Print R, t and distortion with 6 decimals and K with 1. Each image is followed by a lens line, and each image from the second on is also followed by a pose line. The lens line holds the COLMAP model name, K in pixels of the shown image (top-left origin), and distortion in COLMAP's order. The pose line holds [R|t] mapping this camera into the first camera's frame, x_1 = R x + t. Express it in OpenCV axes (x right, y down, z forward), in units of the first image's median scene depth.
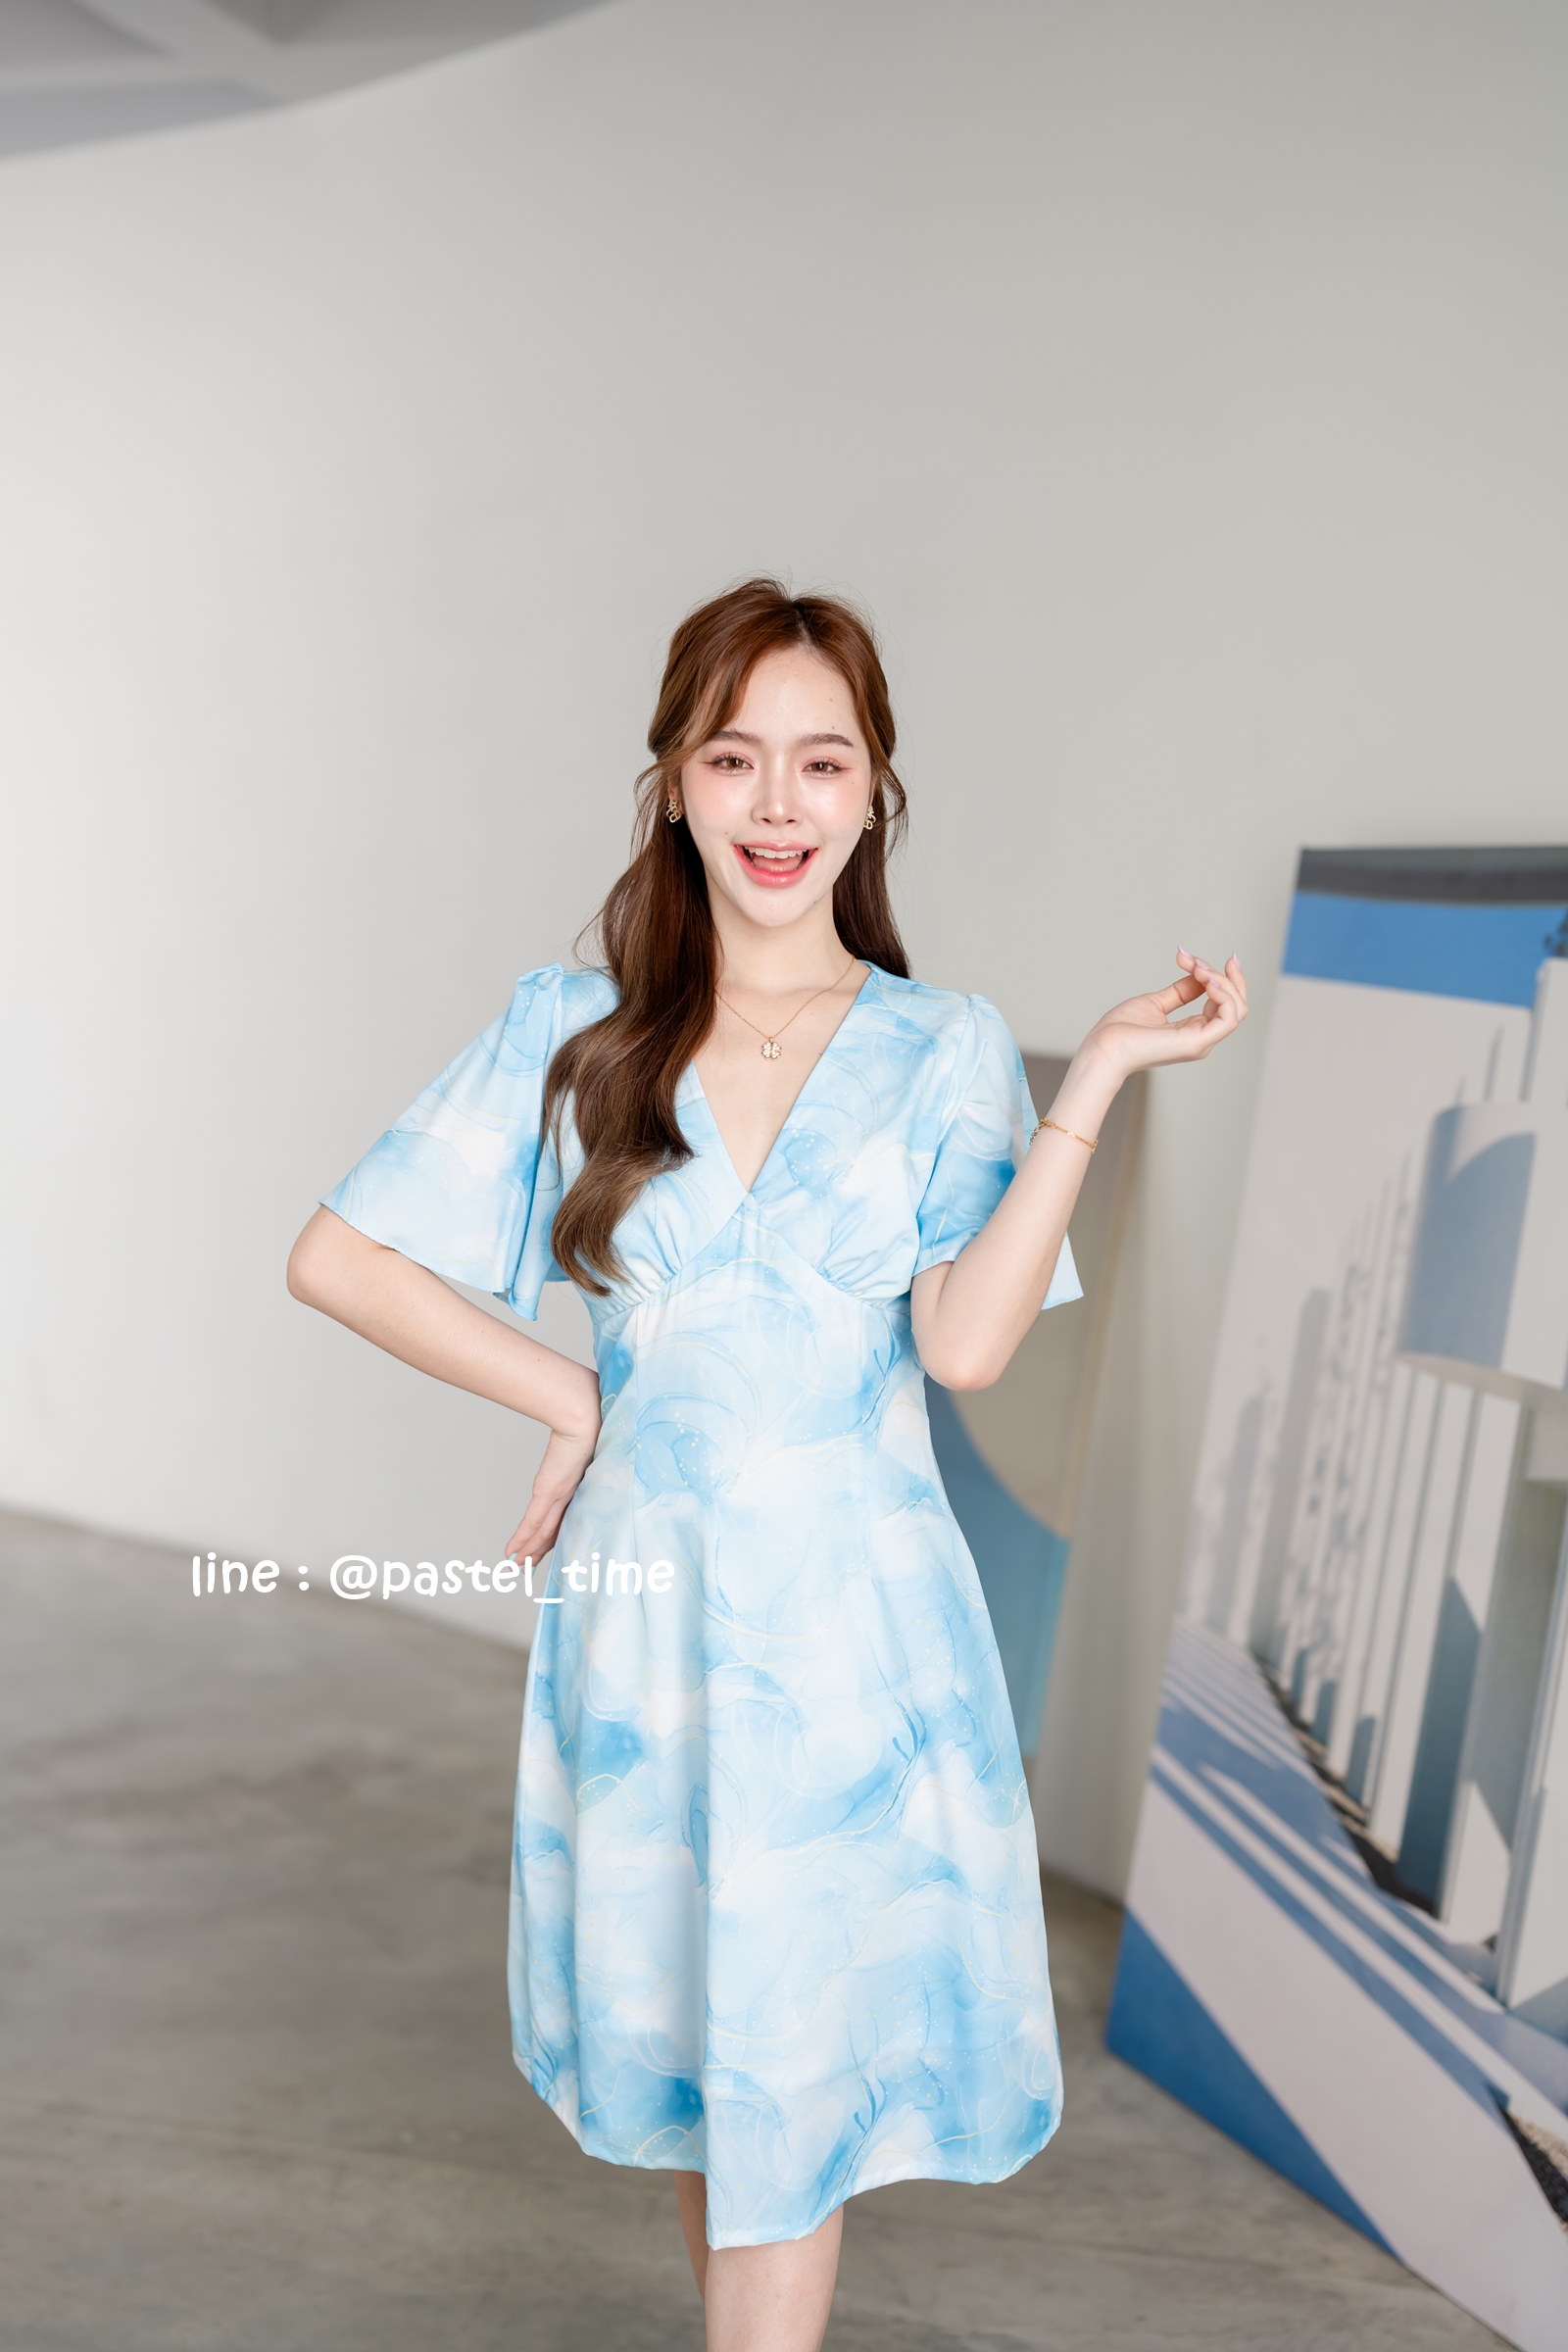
lens RADIAL K [[3410.6, 0, 773.8], [0, 3410.6, 1189.3], [0, 0, 1]] dist [0.009959, 0.000000]
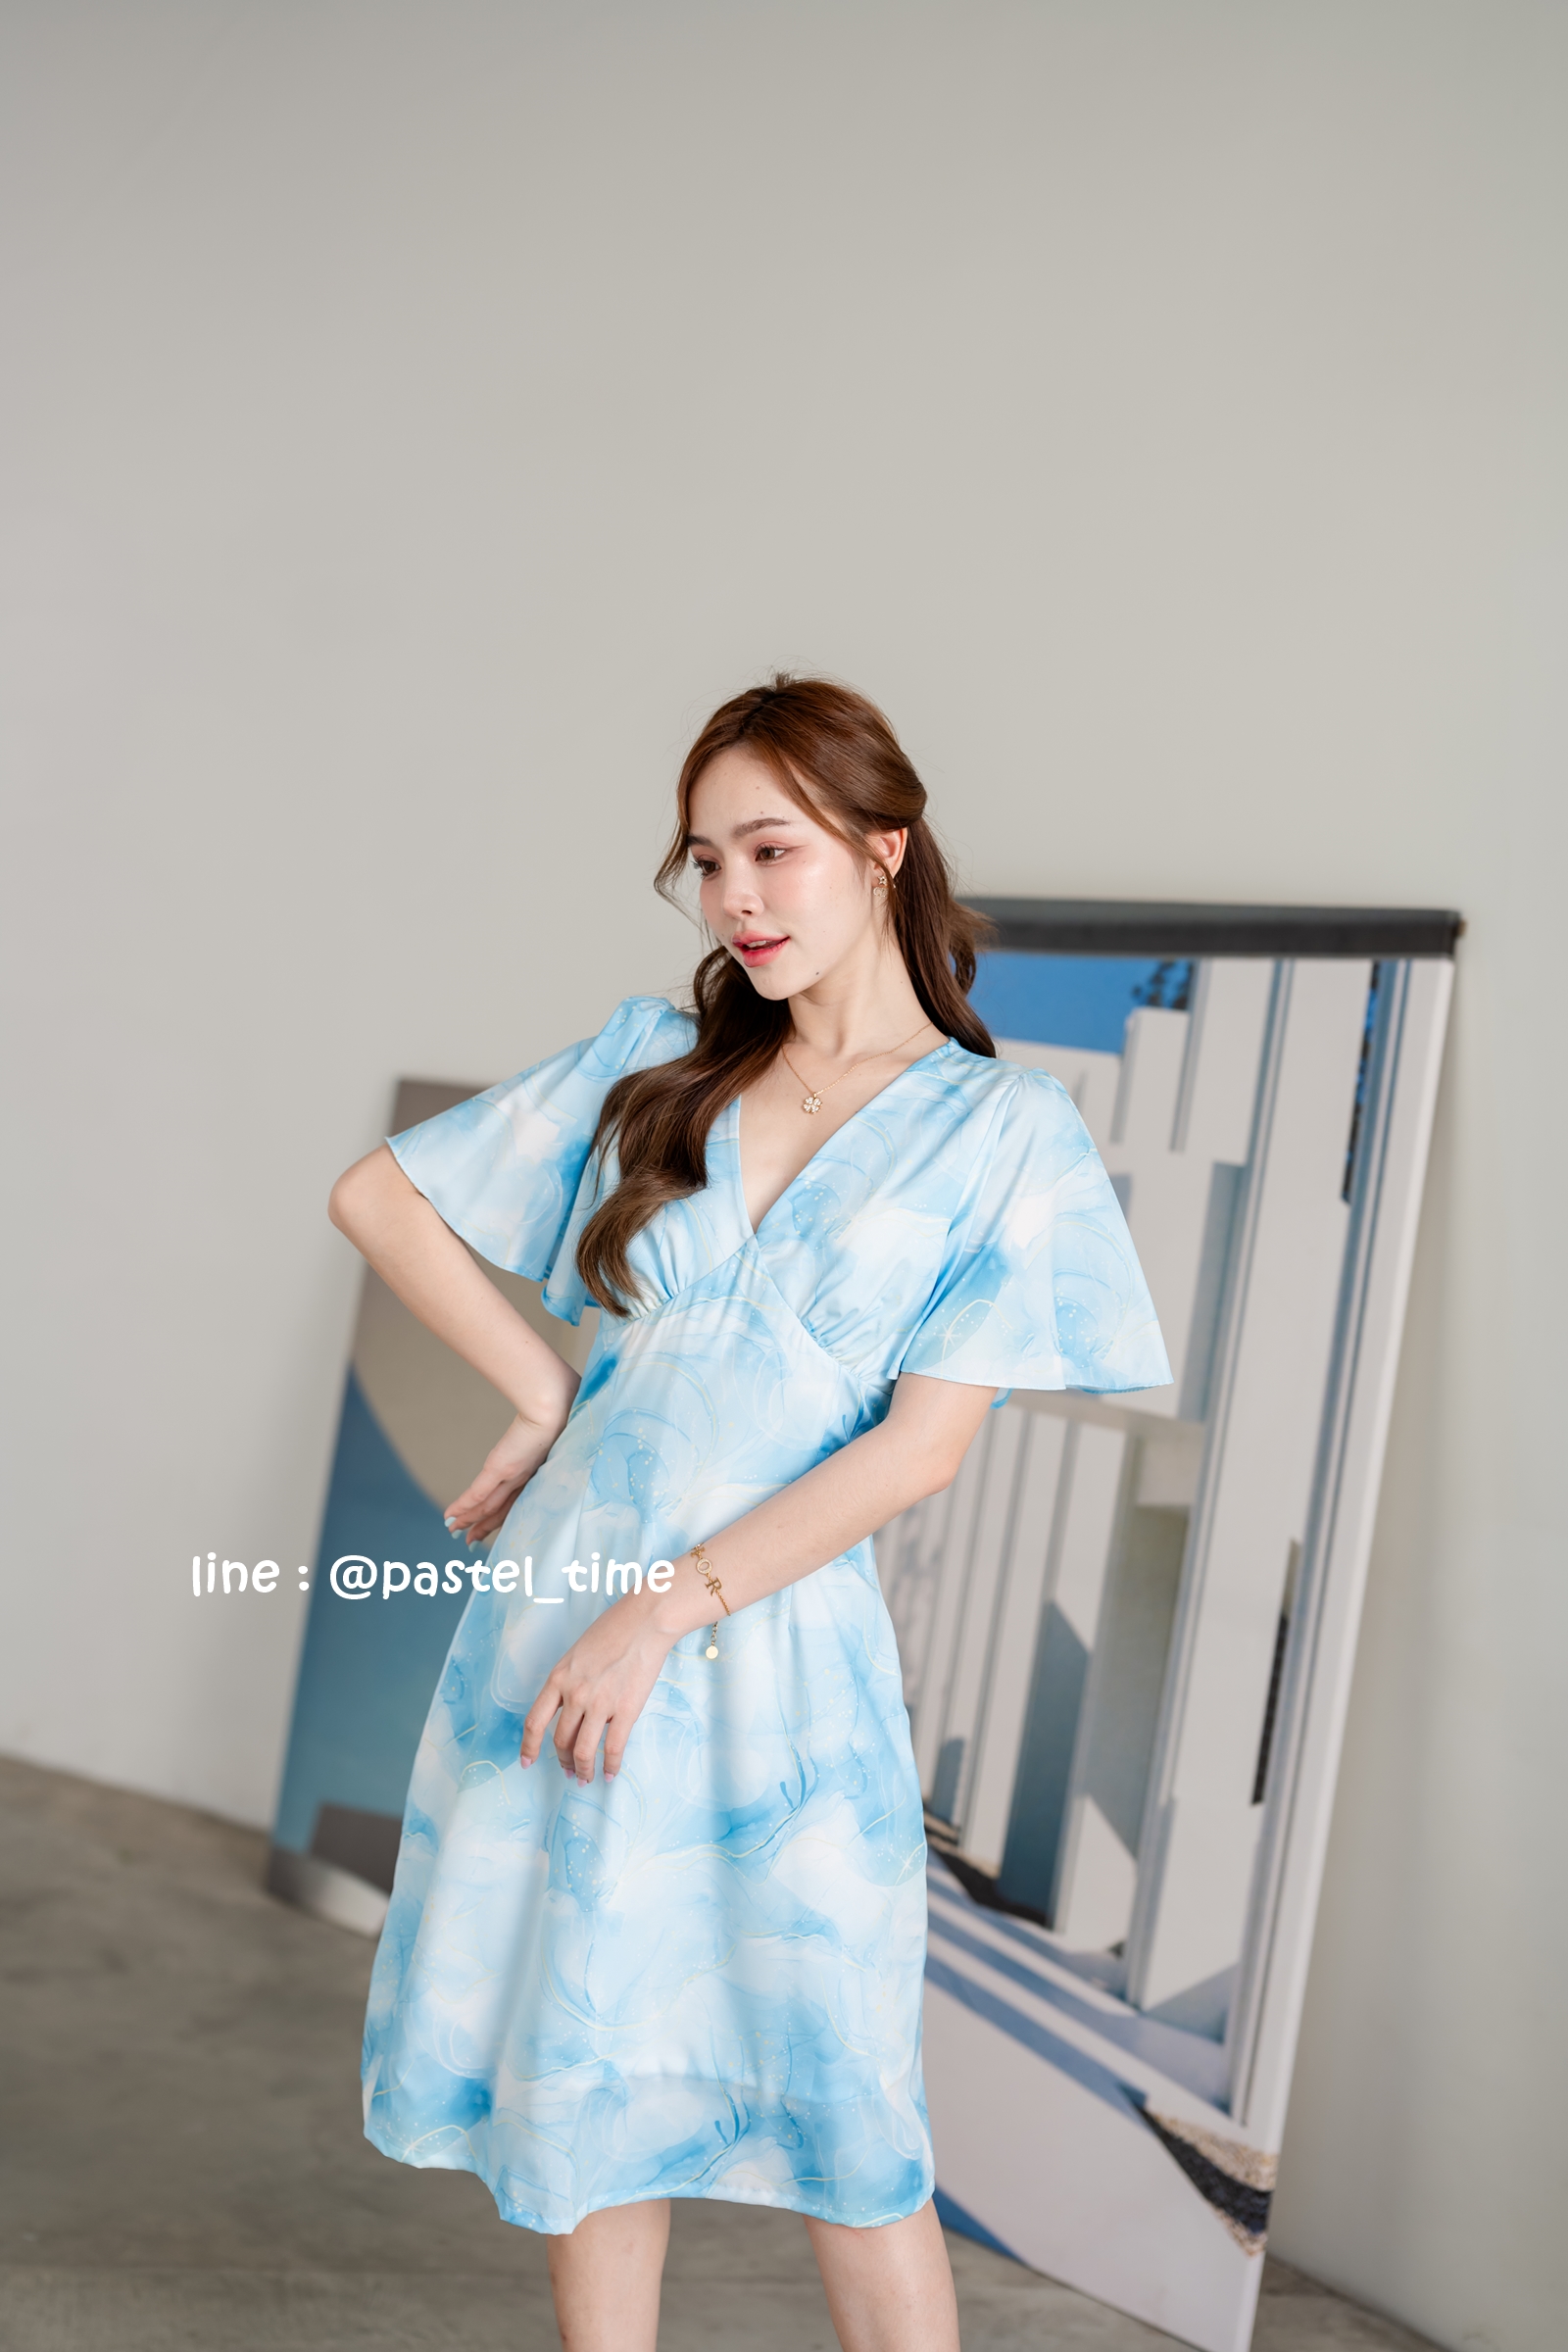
lens RADIAL K [[3410.6, 0, 781.6], [0, 3410.6, 1182.9], [0, 0, 1]] dist [0.009959, 0.000000]
pose [[0.945682, -0.004139, 0.325066, -0.210627], [0.004098, 0.999991, 0.000809, -0.014401], [-0.325066, 0.000567, 0.945691, 0.040866]]
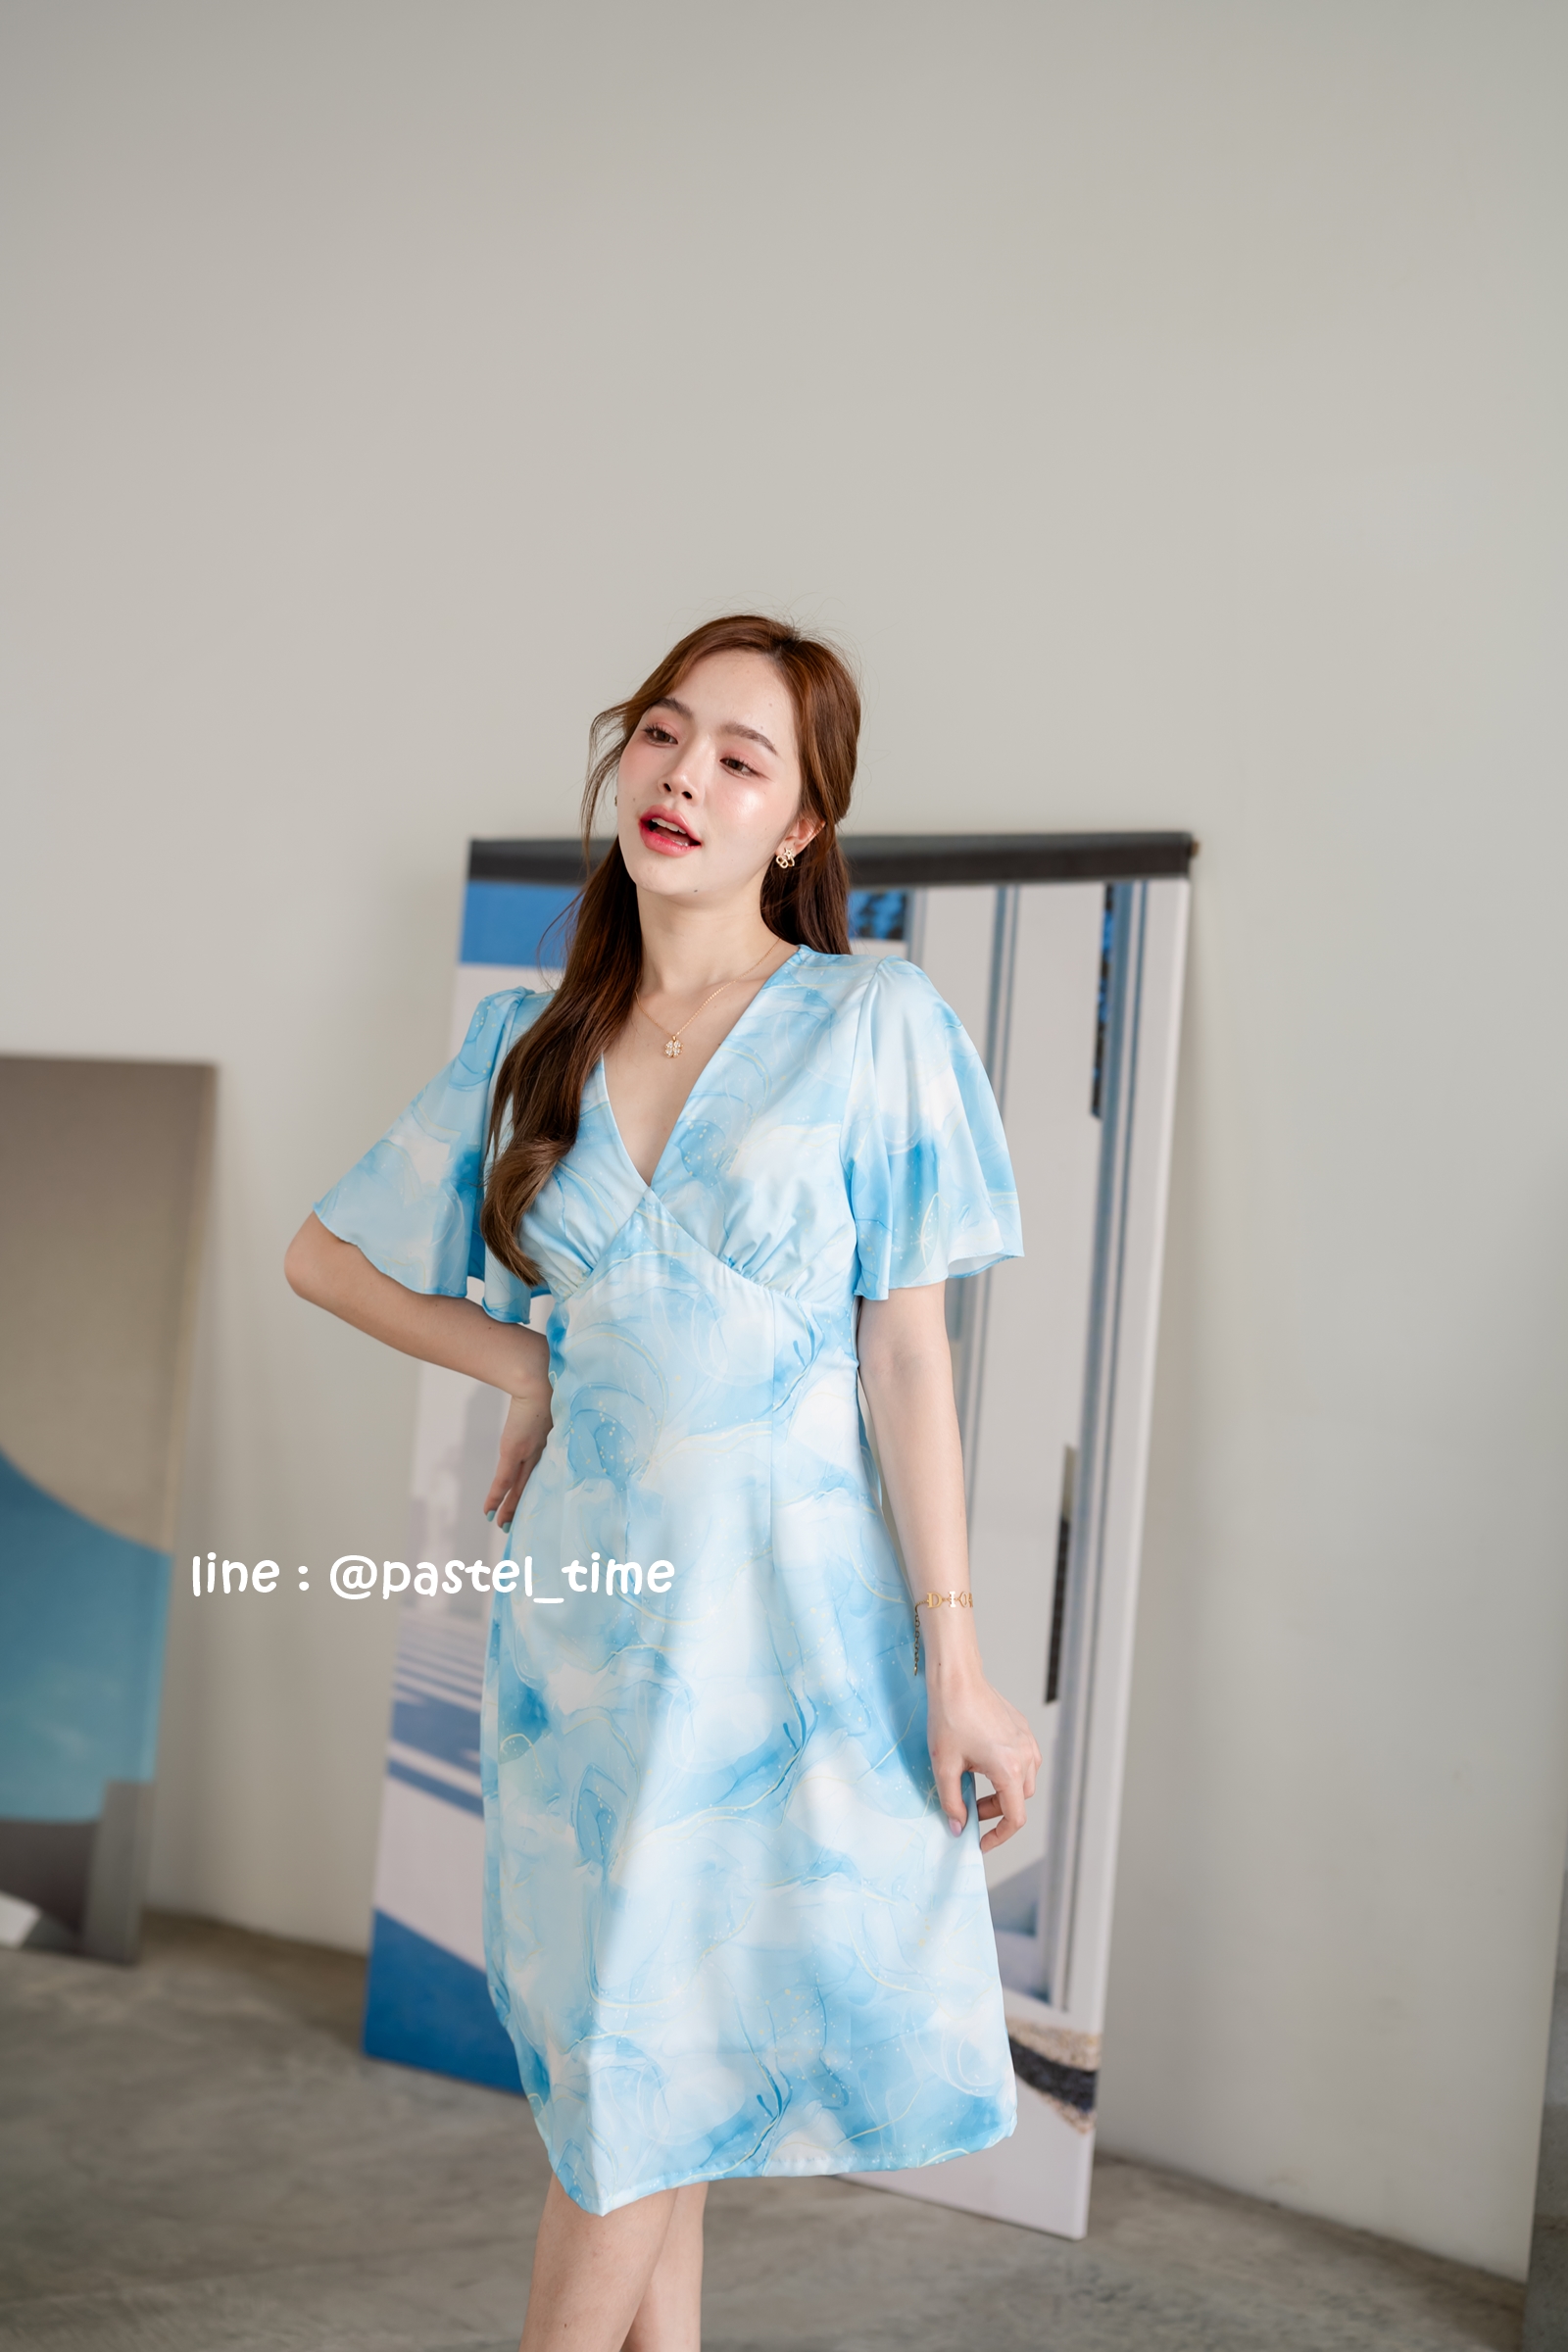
lens RADIAL K [[3410.6, 0, 763.8], [0, 3410.6, 1192.5], [0, 0, 1]] dist [0.009959, 0.000000]
pose [[0.827420, -0.071819, 0.556972, -0.382018], [0.066363, 0.997344, 0.030016, -0.021815], [-0.557649, 0.012126, 0.829988, 0.123125]]
